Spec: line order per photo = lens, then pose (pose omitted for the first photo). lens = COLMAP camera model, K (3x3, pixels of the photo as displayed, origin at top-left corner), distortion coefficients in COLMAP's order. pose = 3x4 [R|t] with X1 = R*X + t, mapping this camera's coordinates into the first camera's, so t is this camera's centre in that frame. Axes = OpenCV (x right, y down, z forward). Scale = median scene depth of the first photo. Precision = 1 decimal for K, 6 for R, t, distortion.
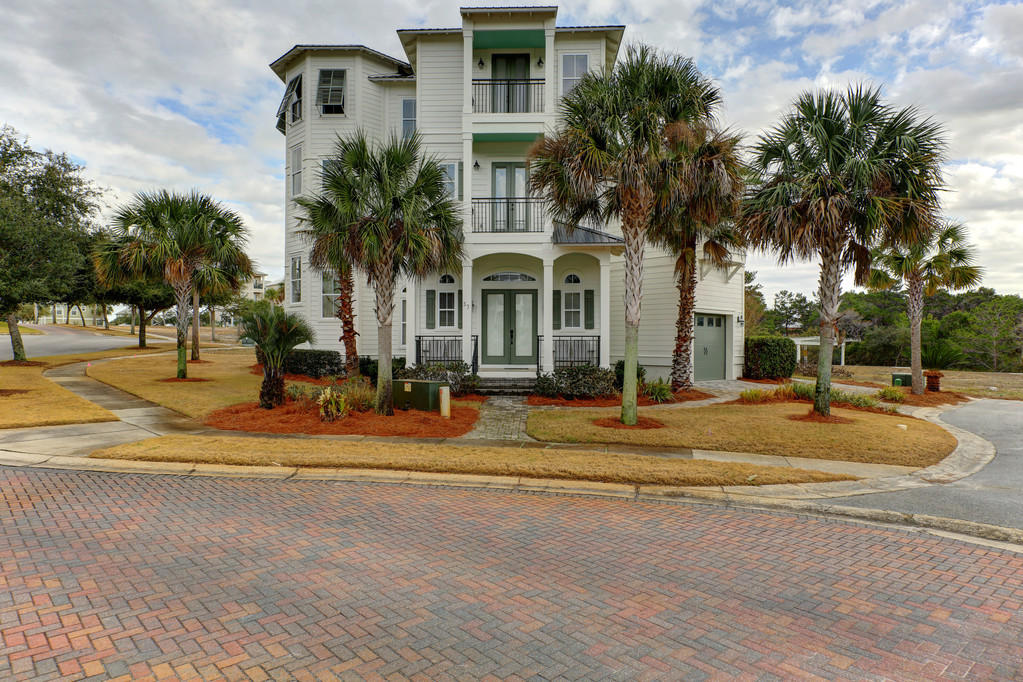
lens RADIAL K [[648.7, 0, 511.5], [0, 648.7, 341.0], [0, 0, 1]] dist [0.032530, -0.001170]
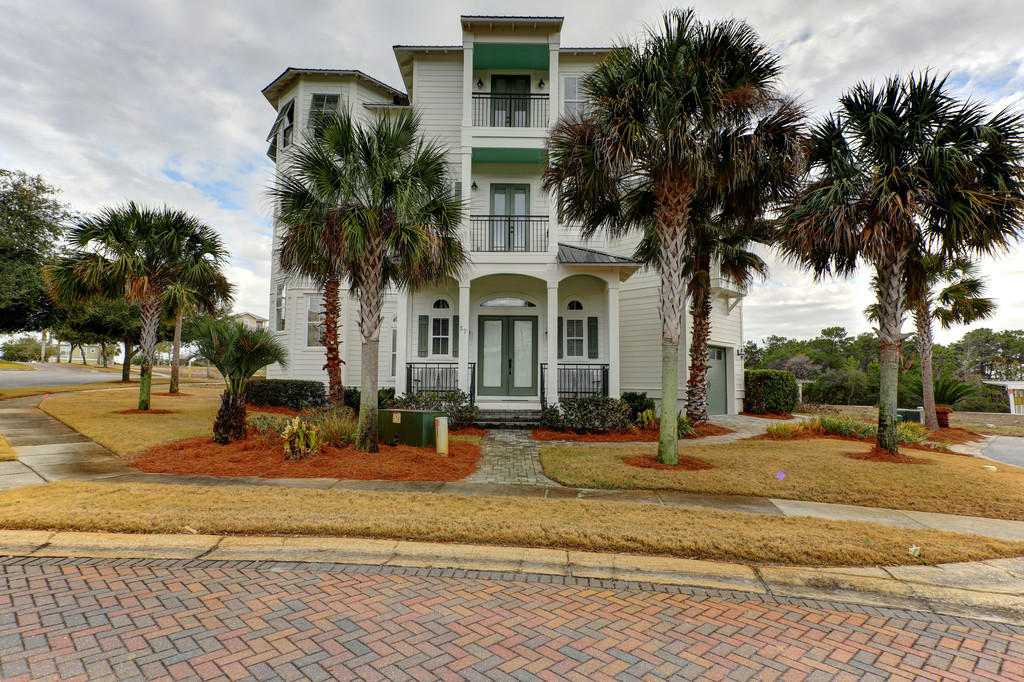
lens RADIAL K [[564.9, 0, 512.0], [0, 564.9, 341.0], [0, 0, 1]] dist [0.032343, 0.001466]
pose [[0.999131, 0.009107, 0.040675, -0.033309], [-0.005955, 0.997017, -0.076956, 0.021880], [-0.041254, 0.076646, 0.996205, 0.206107]]
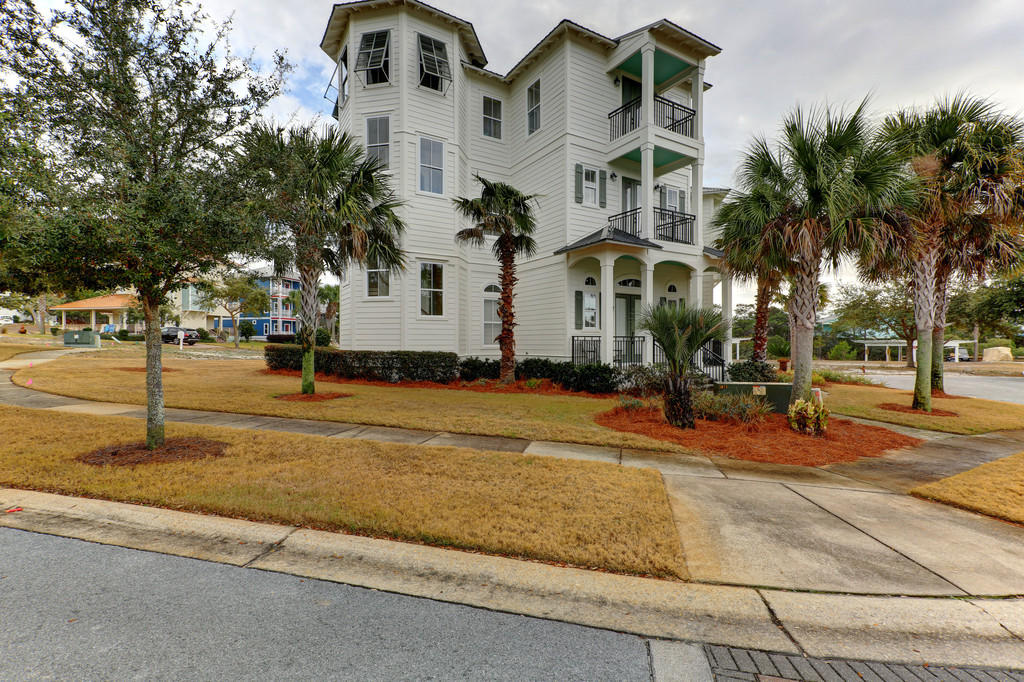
lens RADIAL K [[465.4, 0, 512.0], [0, 465.4, 341.0], [0, 0, 1]] dist [0.025005, 0.000101]
pose [[0.833028, -0.000310, 0.553230, -0.669846], [-0.000757, 0.999998, 0.001701, -0.002117], [-0.553230, -0.001836, 0.833027, 0.498957]]
